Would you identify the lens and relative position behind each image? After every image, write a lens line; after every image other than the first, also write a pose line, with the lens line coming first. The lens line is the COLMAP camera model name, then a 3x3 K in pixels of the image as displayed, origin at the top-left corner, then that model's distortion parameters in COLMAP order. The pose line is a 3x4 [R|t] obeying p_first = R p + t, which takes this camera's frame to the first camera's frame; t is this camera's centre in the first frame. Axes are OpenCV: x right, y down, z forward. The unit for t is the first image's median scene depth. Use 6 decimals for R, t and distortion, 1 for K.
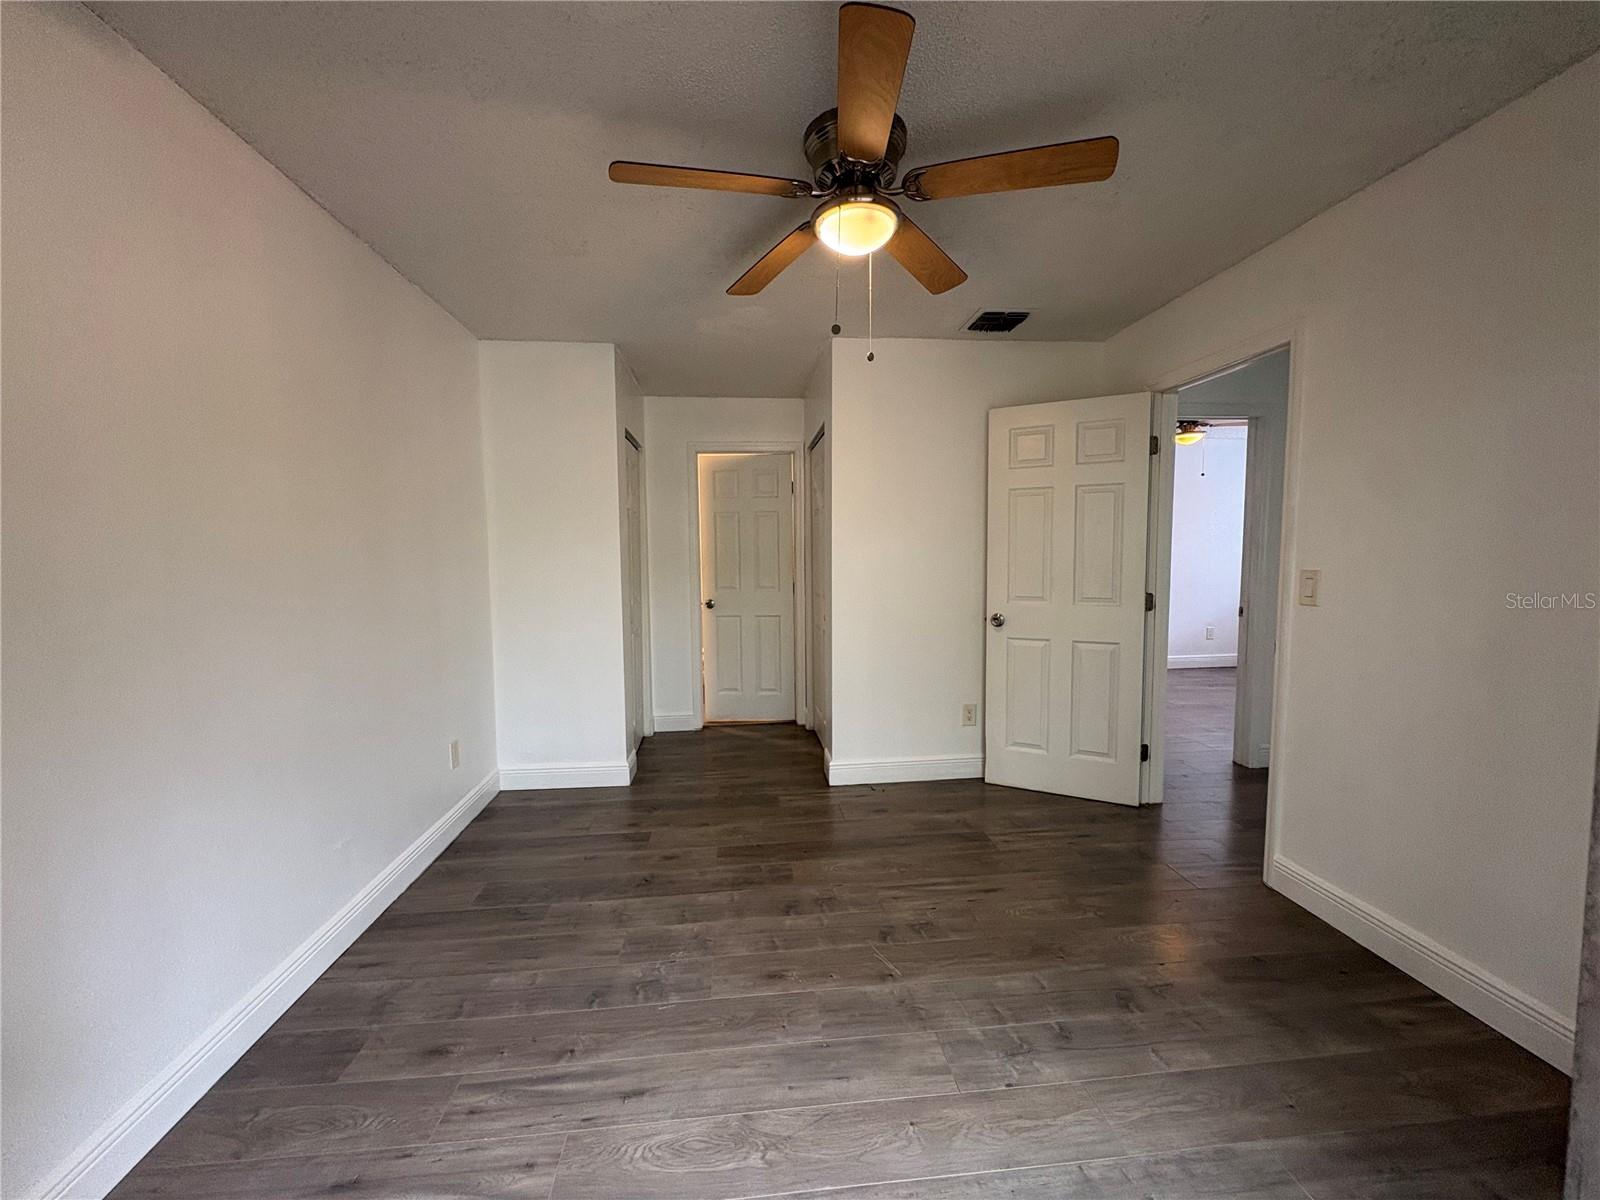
lens RADIAL K [[636.3, 0, 800.6], [0, 636.3, 600.3], [0, 0, 1]] dist [-0.000110, 0.000440]
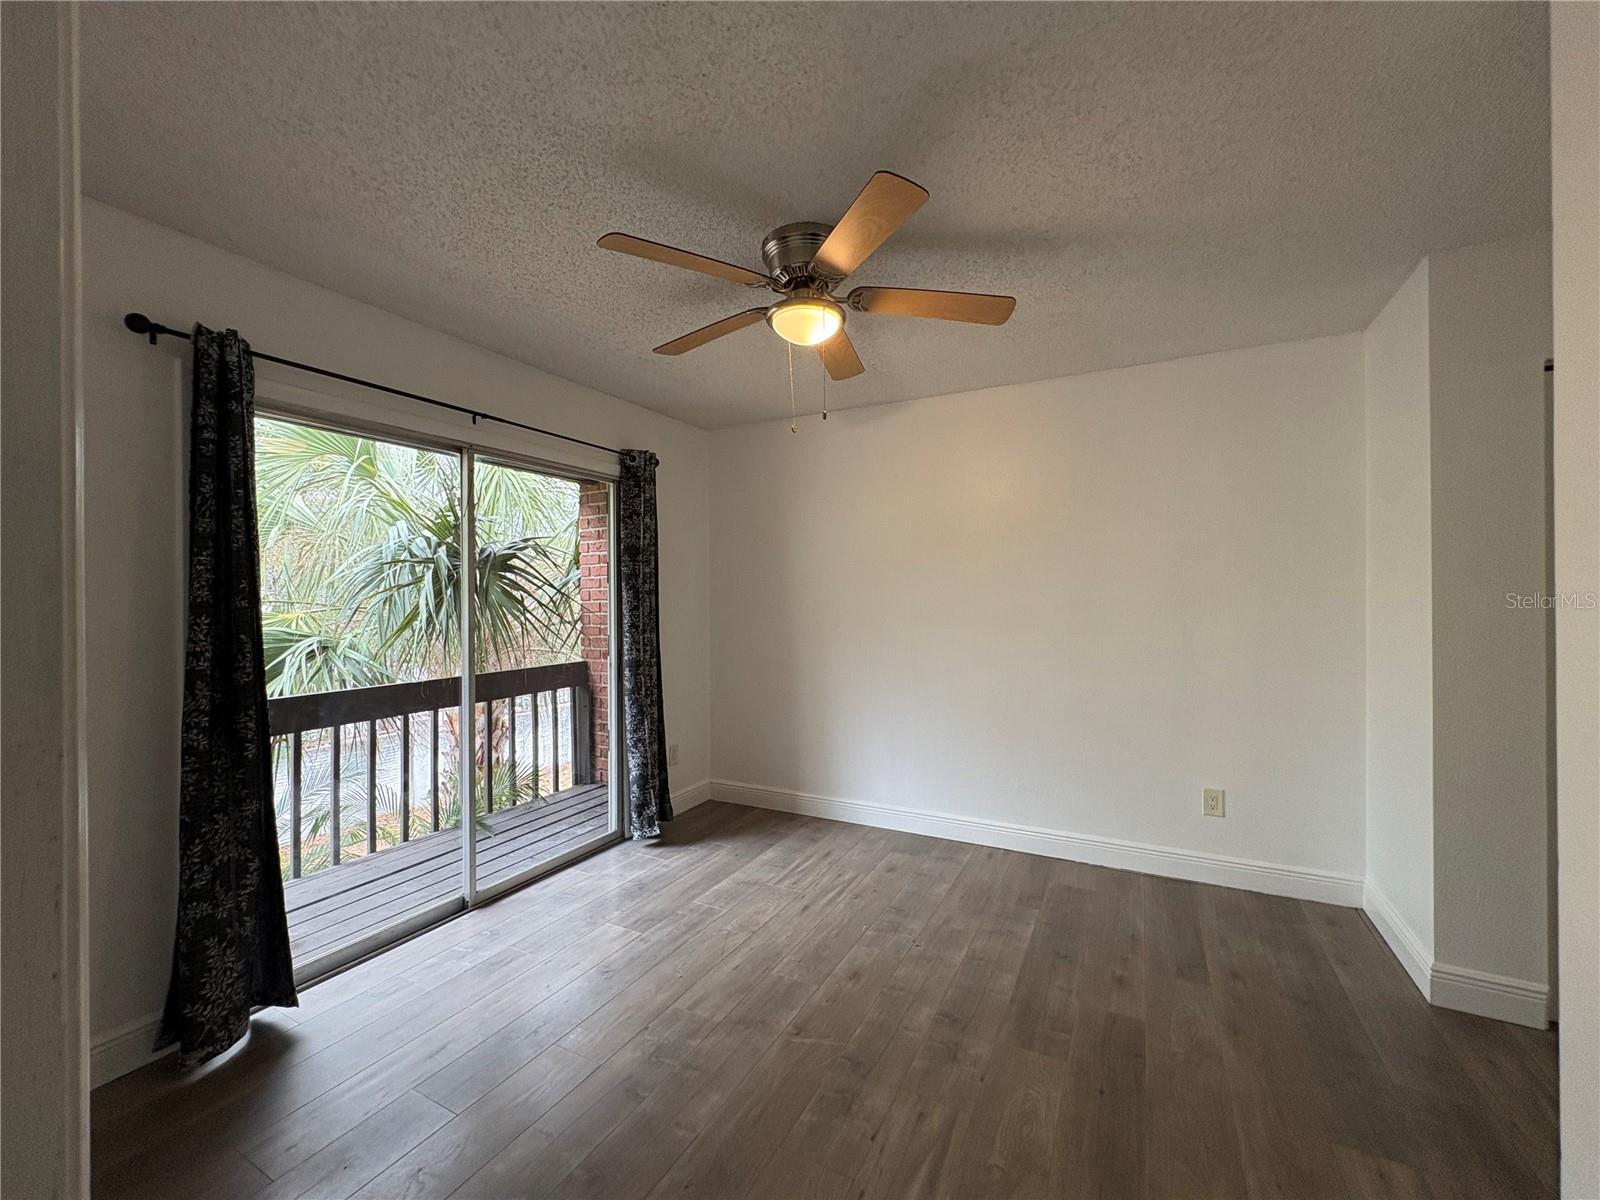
lens RADIAL K [[636.3, 0, 798.7], [0, 636.3, 598.0], [0, 0, 1]] dist [-0.000110, 0.000440]
pose [[-0.555203, 0.011361, -0.831637, 0.953888], [-0.050732, 0.997582, 0.047497, -0.132780], [0.830166, 0.068561, -0.553284, 1.501477]]
